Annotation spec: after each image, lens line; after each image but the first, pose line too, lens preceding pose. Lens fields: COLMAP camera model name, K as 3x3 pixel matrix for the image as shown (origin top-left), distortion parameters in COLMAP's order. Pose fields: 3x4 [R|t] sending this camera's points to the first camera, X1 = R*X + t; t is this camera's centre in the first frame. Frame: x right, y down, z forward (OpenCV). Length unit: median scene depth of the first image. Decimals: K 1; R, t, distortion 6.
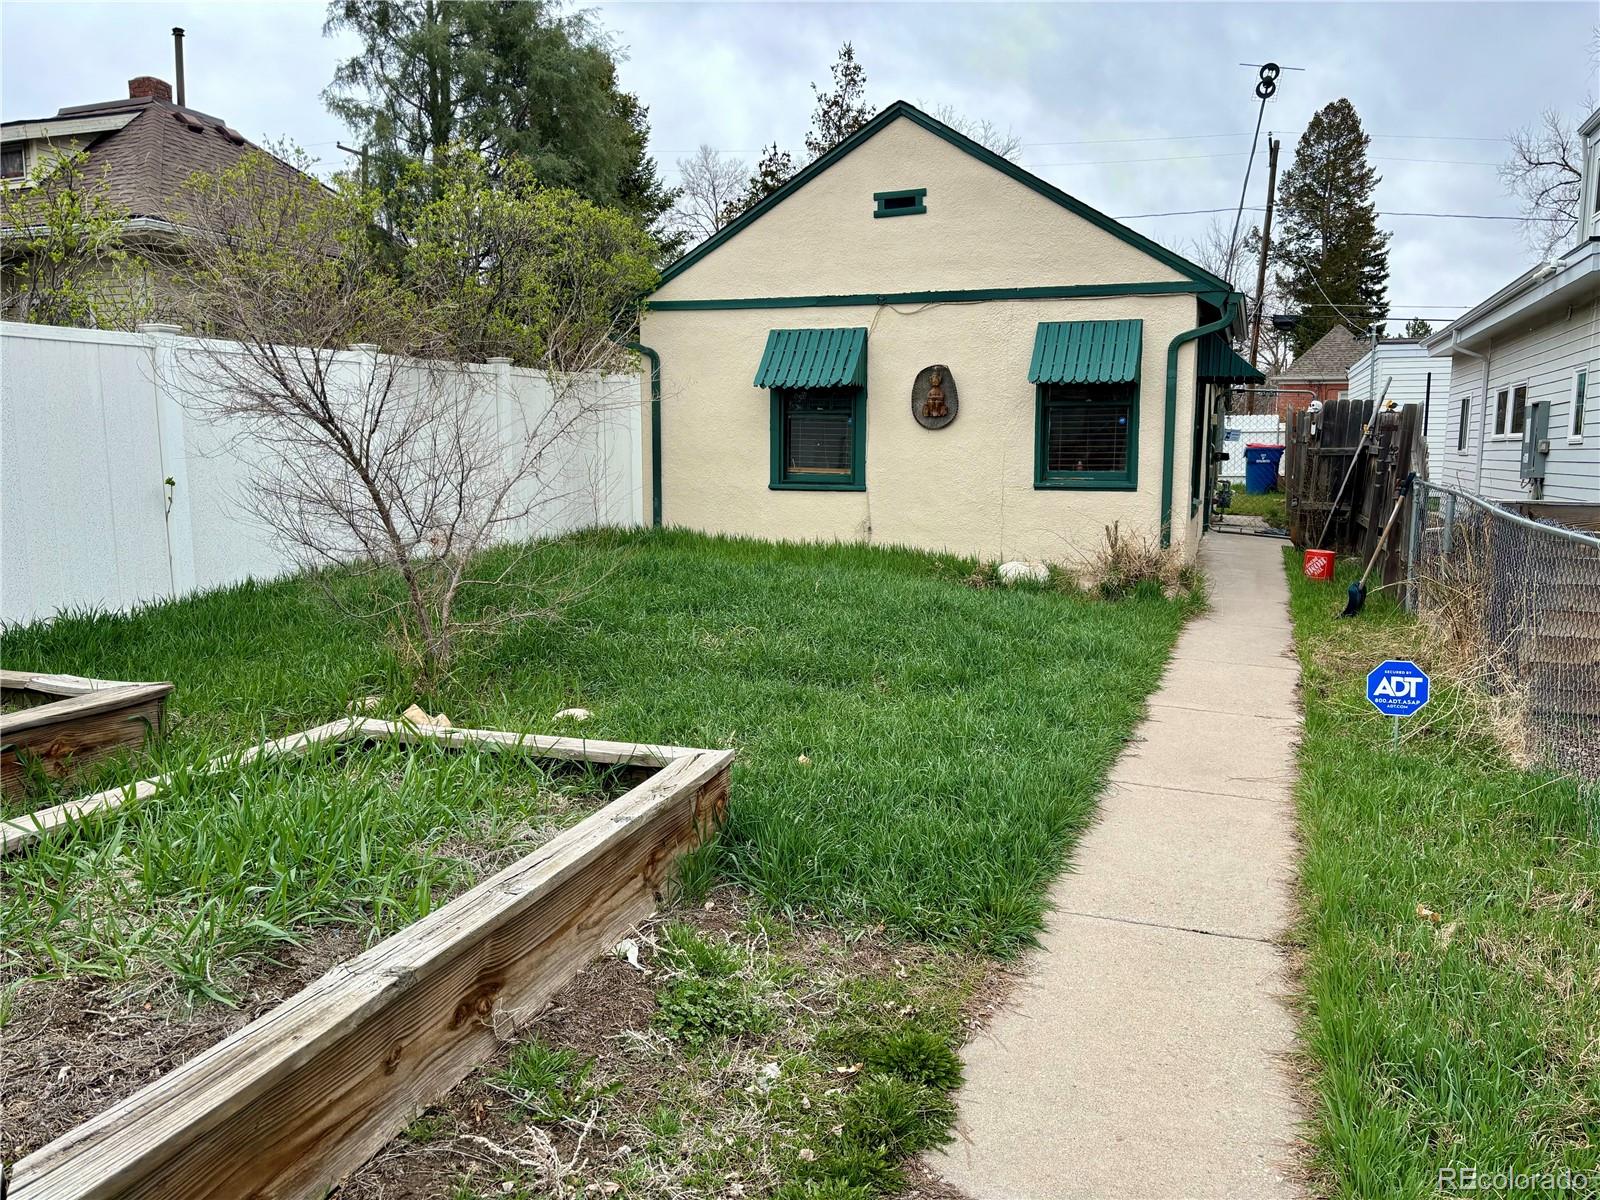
lens RADIAL K [[1201.9, 0, 800.0], [0, 1201.9, 600.0], [0, 0, 1]] dist [0.051900, -0.046841]
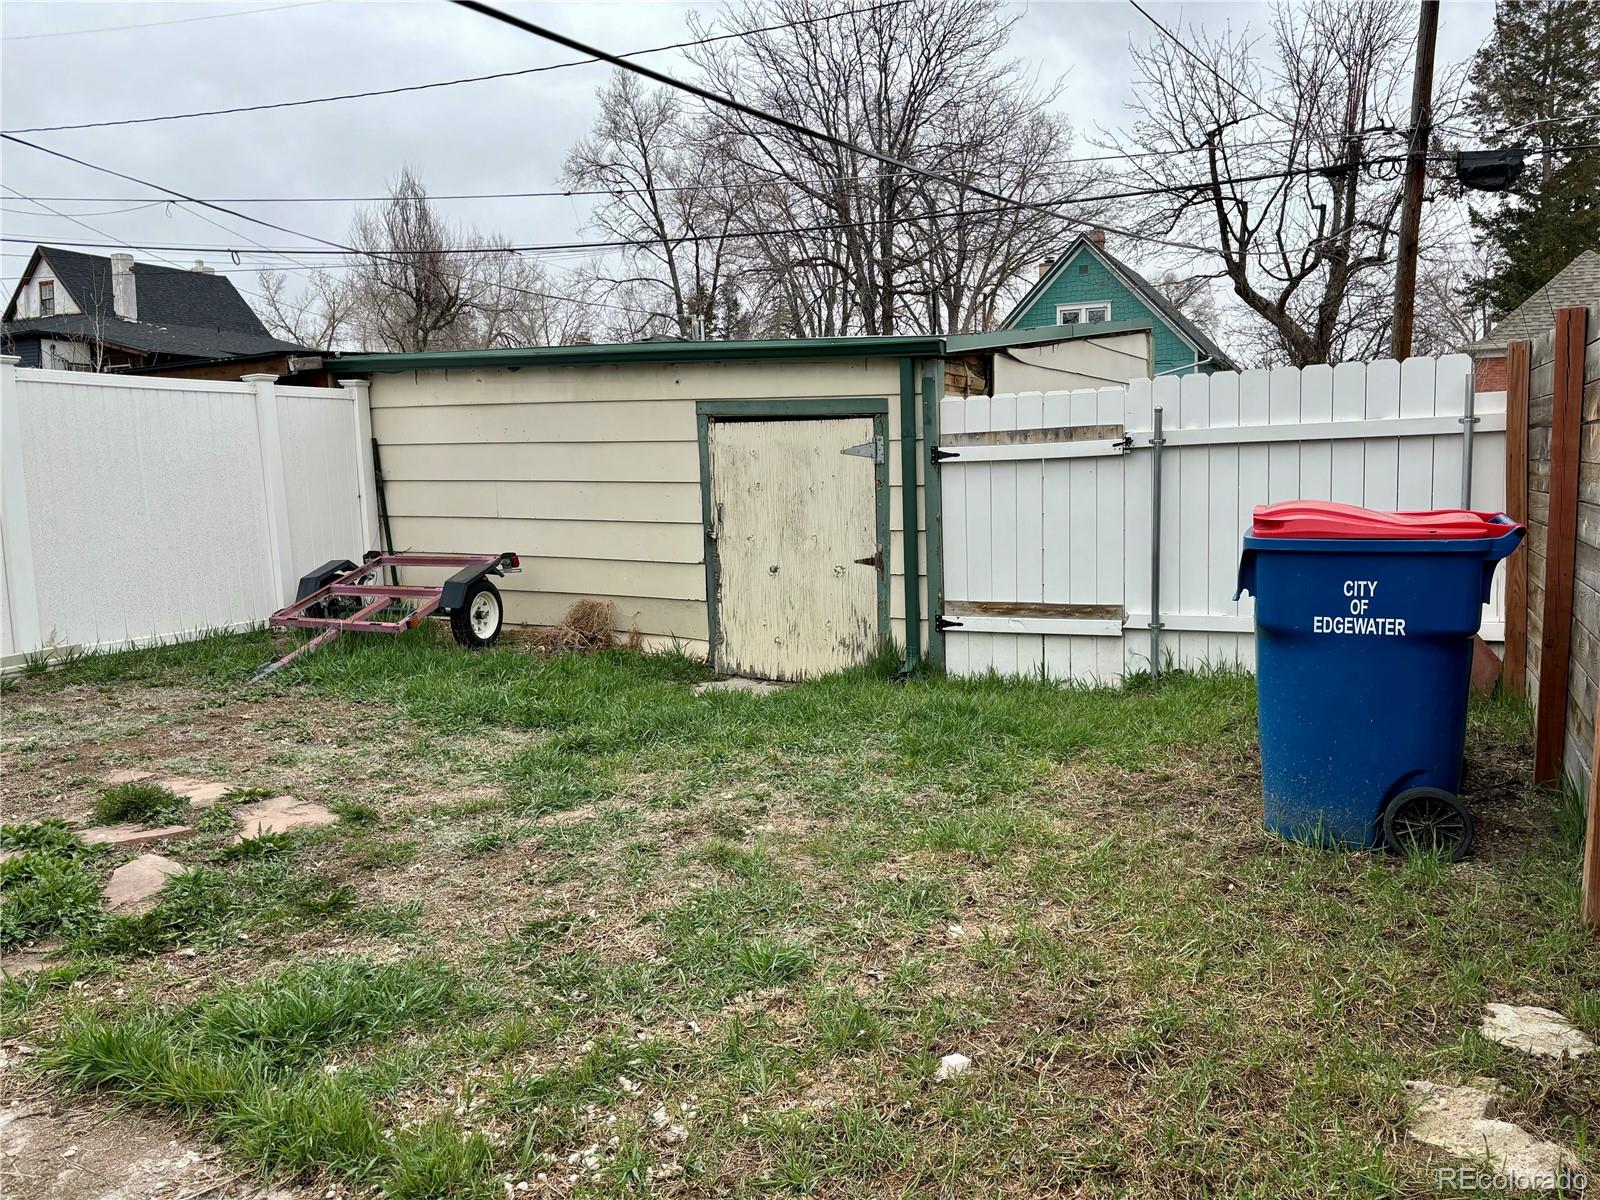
lens RADIAL K [[1201.9, 0, 800.0], [0, 1201.9, 600.0], [0, 0, 1]] dist [0.051900, -0.046841]
pose [[0.990525, -0.014585, -0.136552, 0.135033], [0.011214, 0.999614, -0.025419, -0.046425], [0.136870, 0.023647, 0.990307, 0.339802]]
